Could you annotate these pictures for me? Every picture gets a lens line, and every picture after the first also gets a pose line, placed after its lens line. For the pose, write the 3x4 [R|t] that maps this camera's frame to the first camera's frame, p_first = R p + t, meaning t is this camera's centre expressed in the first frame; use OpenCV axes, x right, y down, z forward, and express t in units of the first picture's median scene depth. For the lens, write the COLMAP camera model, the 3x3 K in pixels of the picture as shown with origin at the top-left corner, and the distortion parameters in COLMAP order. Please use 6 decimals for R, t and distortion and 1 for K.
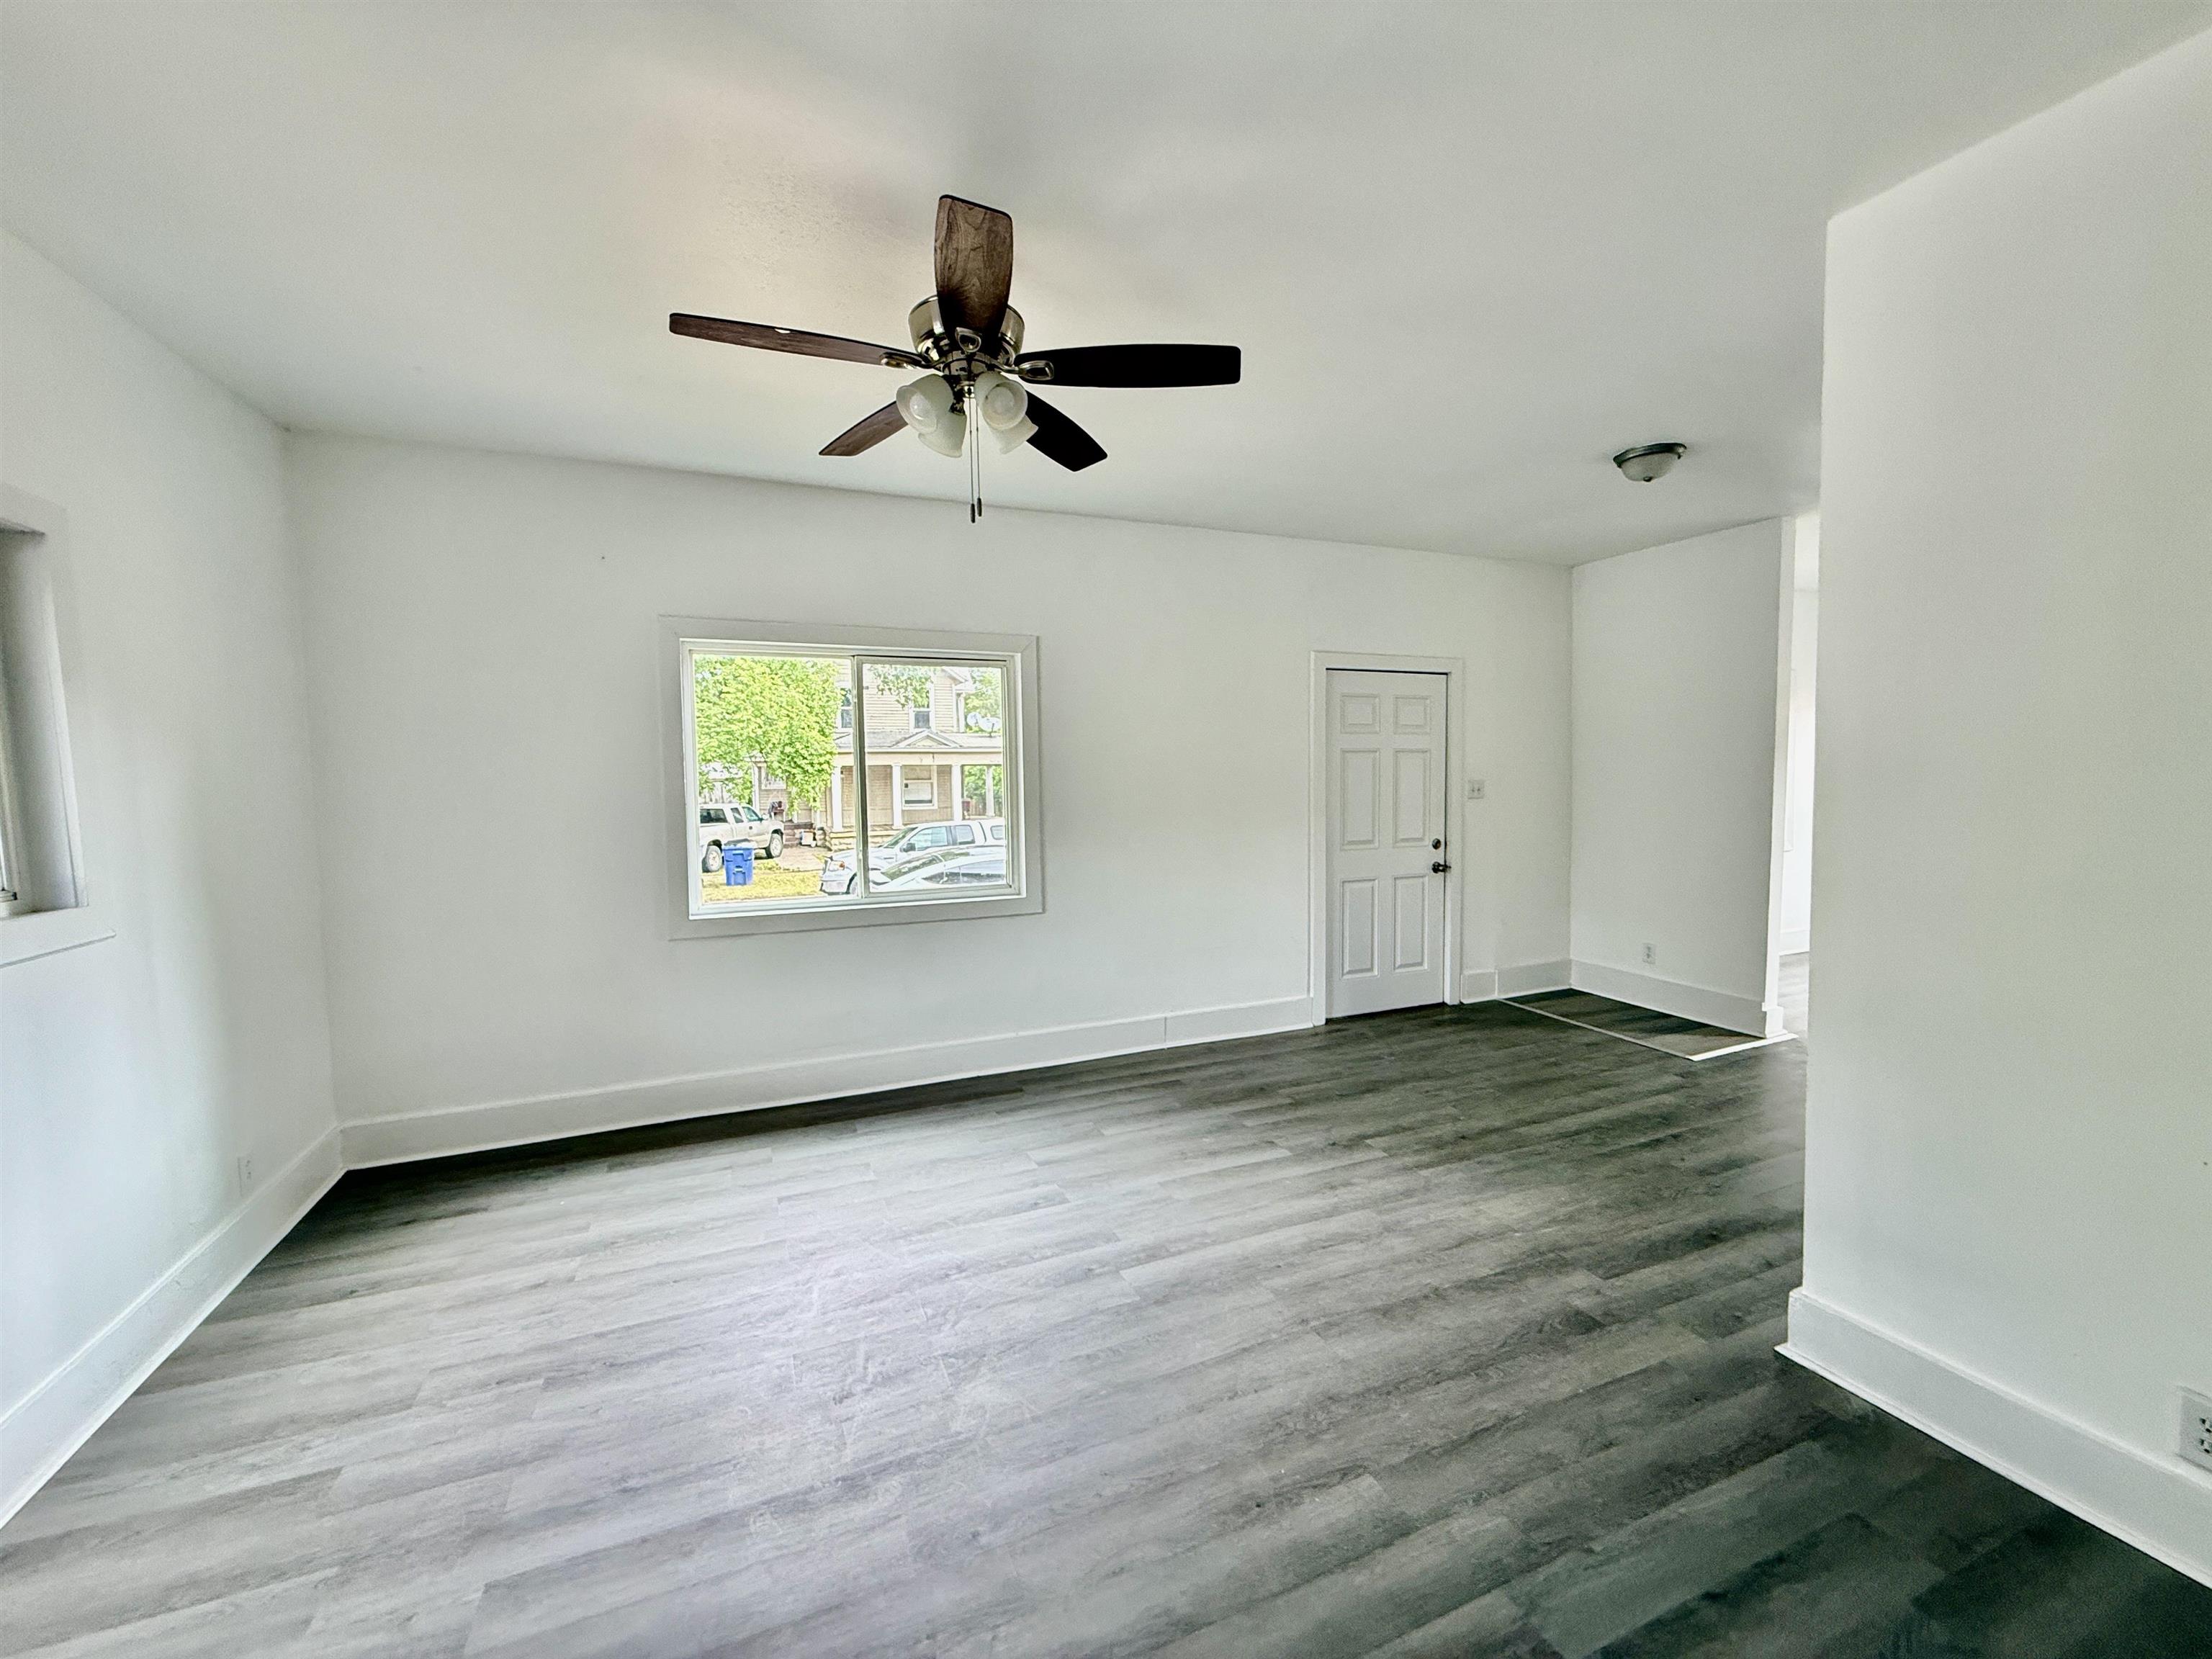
lens RADIAL K [[884.2, 0, 1097.7], [0, 884.2, 831.8], [0, 0, 1]] dist [0.000787, 0.000280]
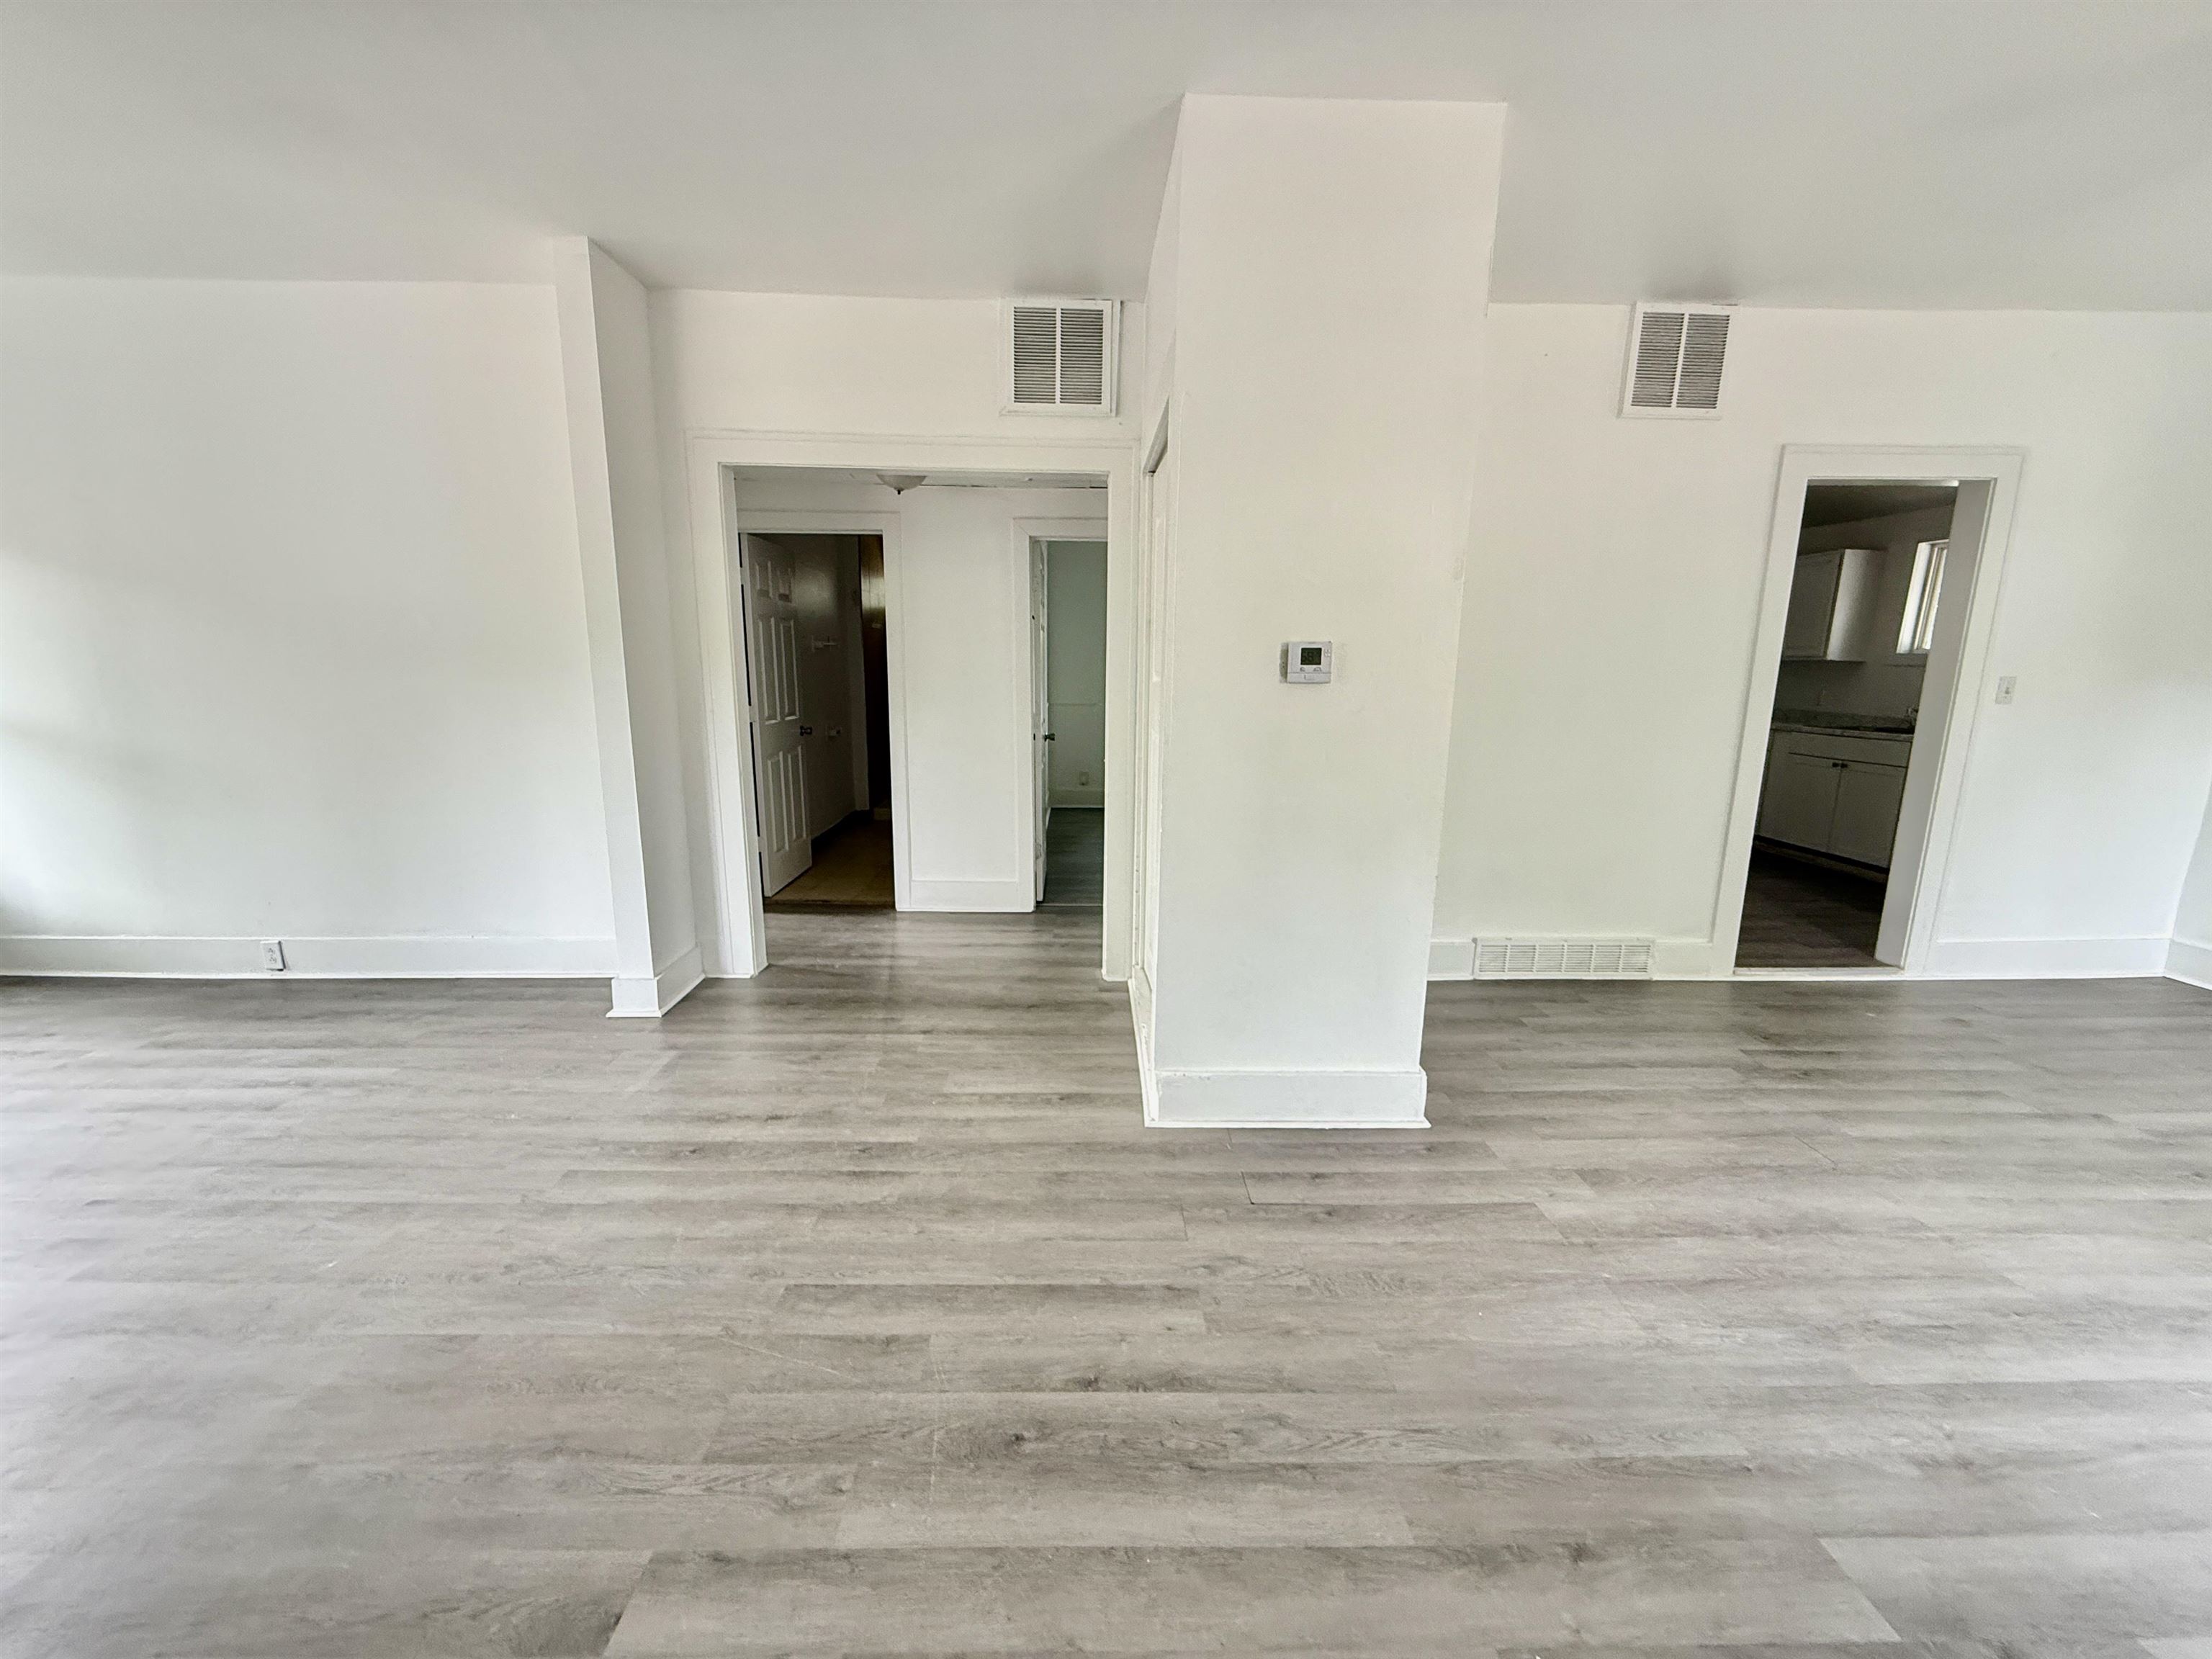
lens RADIAL K [[884.2, 0, 1097.7], [0, 884.2, 831.8], [0, 0, 1]] dist [0.000787, 0.000280]
pose [[-0.928469, -0.062488, 0.366114, 0.515019], [0.029268, 0.970370, 0.239843, -0.065679], [-0.370254, 0.233402, -0.899130, 1.429373]]
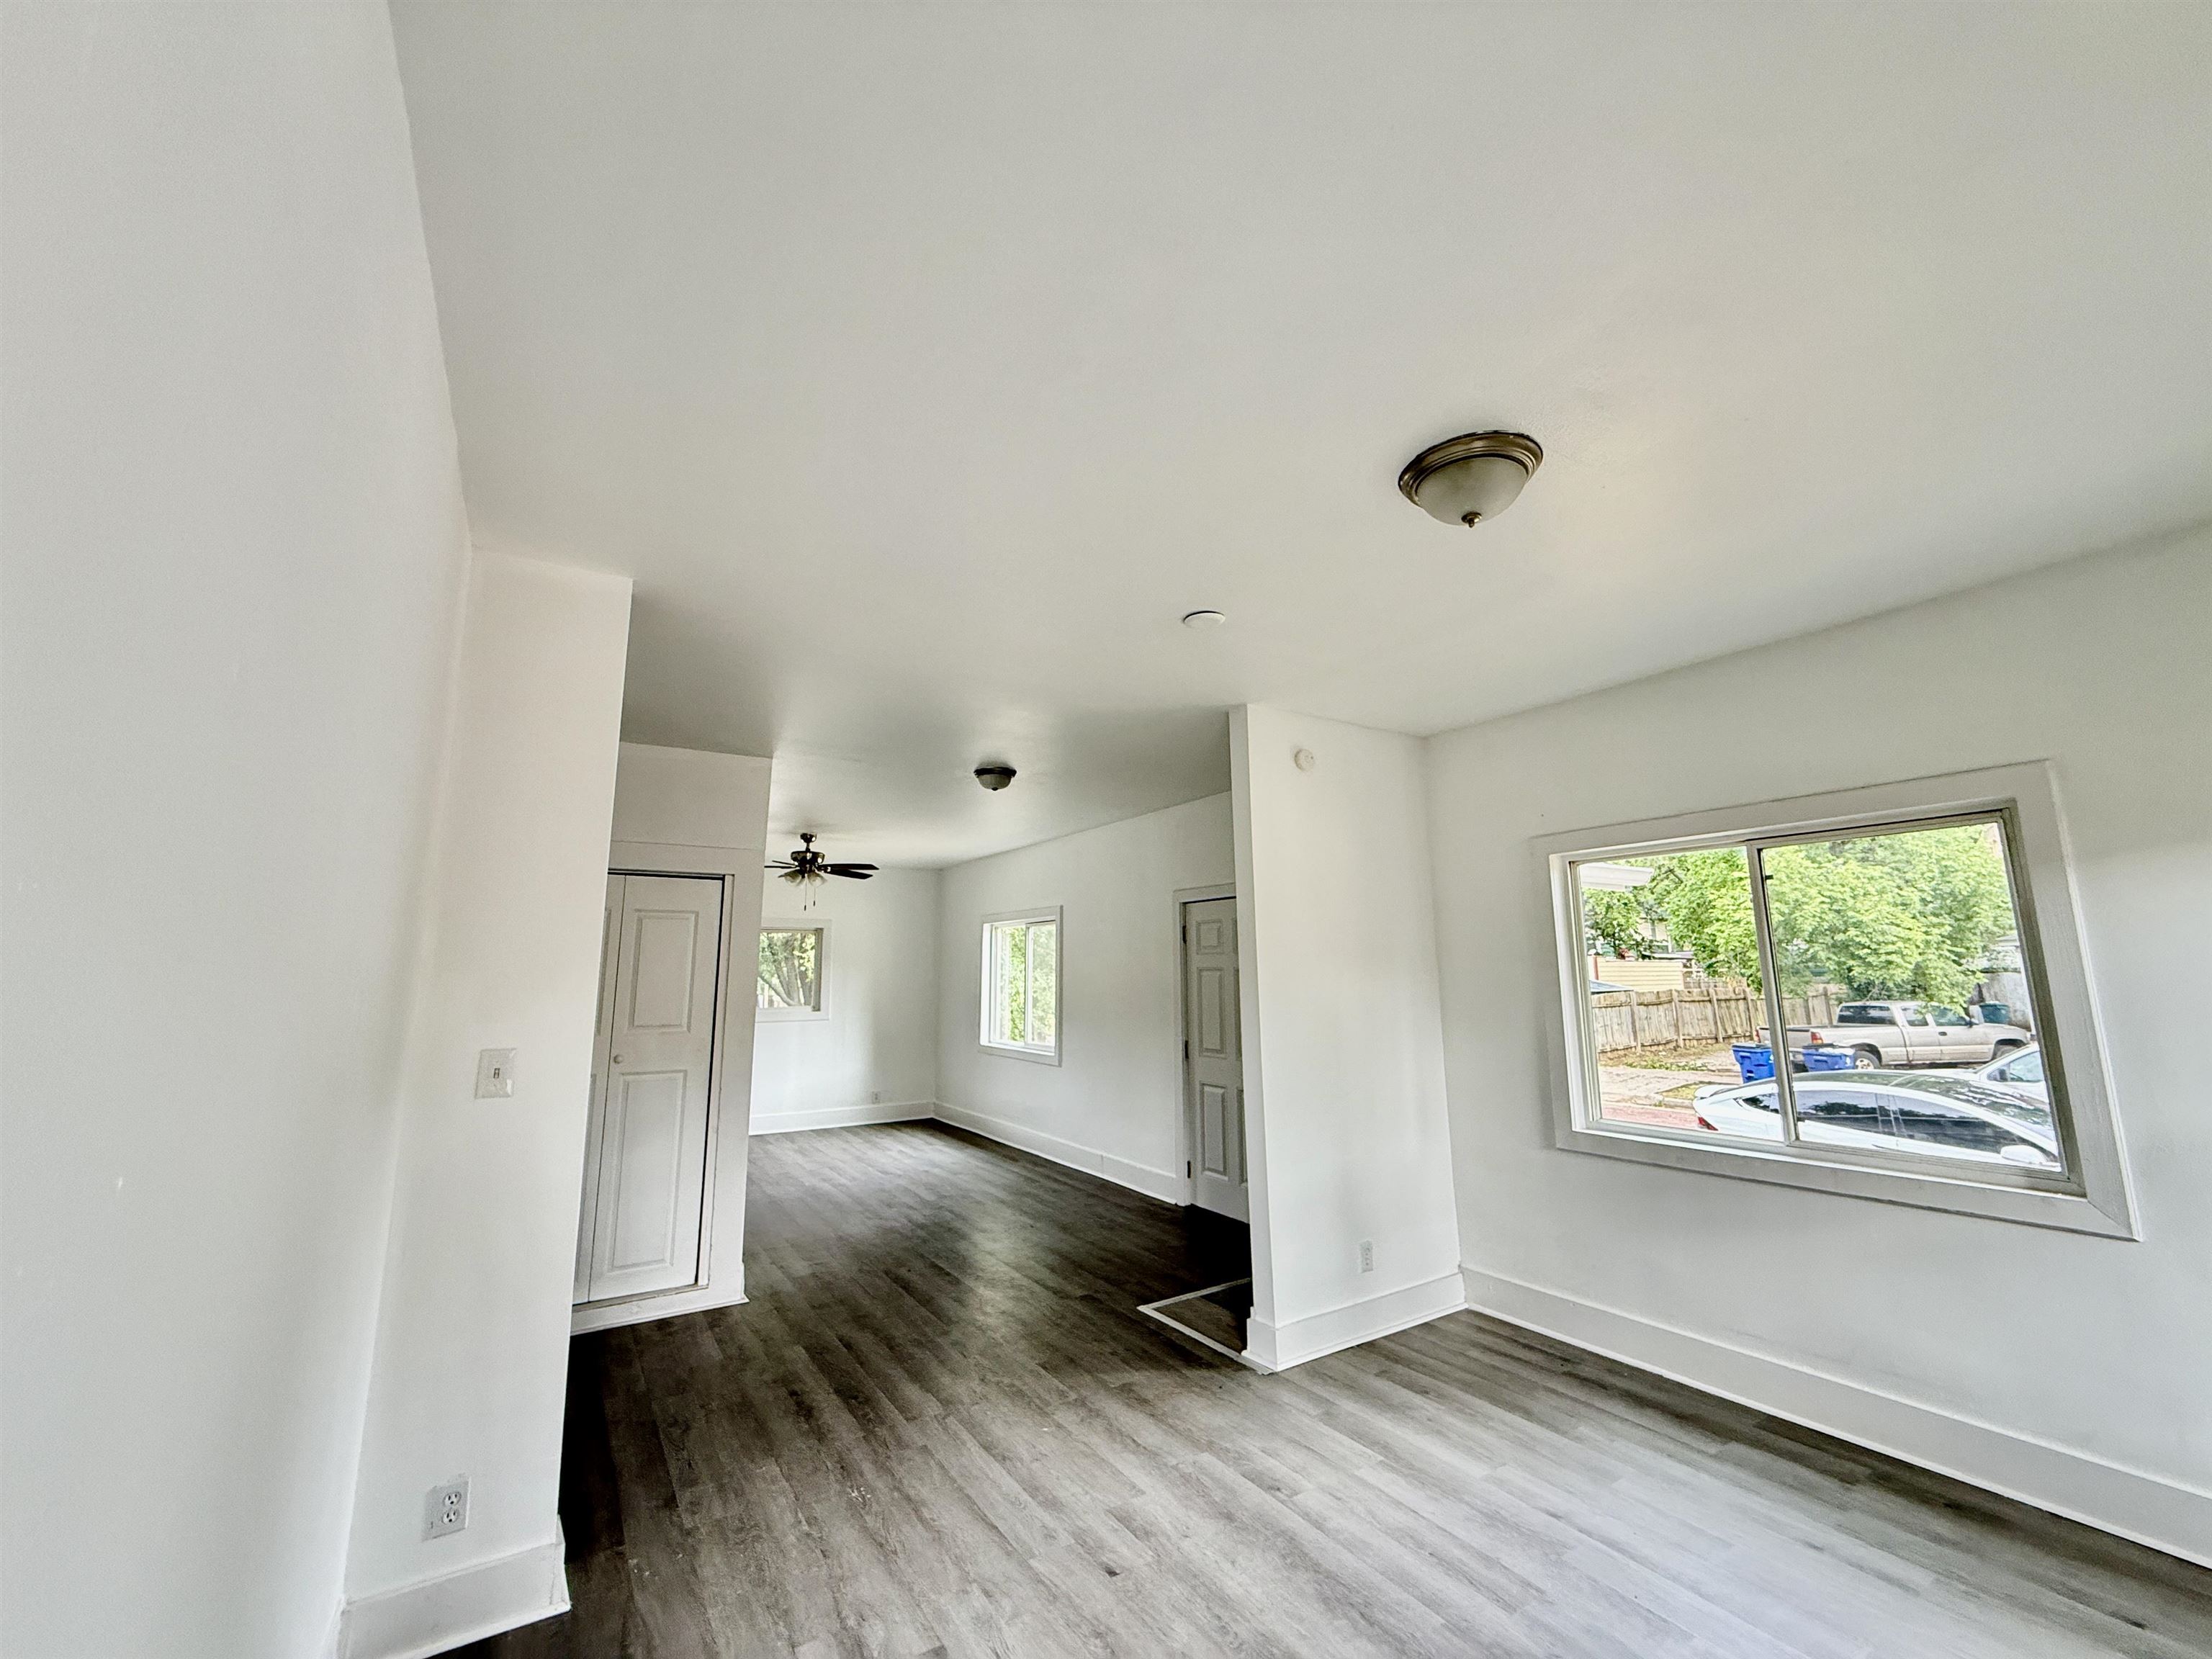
lens RADIAL K [[884.2, 0, 1097.7], [0, 884.2, 831.8], [0, 0, 1]] dist [0.000787, 0.000280]
pose [[0.160696, -0.142993, -0.976591, 2.188528], [-0.058687, 0.986315, -0.154074, -0.126213], [0.985258, 0.082072, 0.150105, 1.016269]]
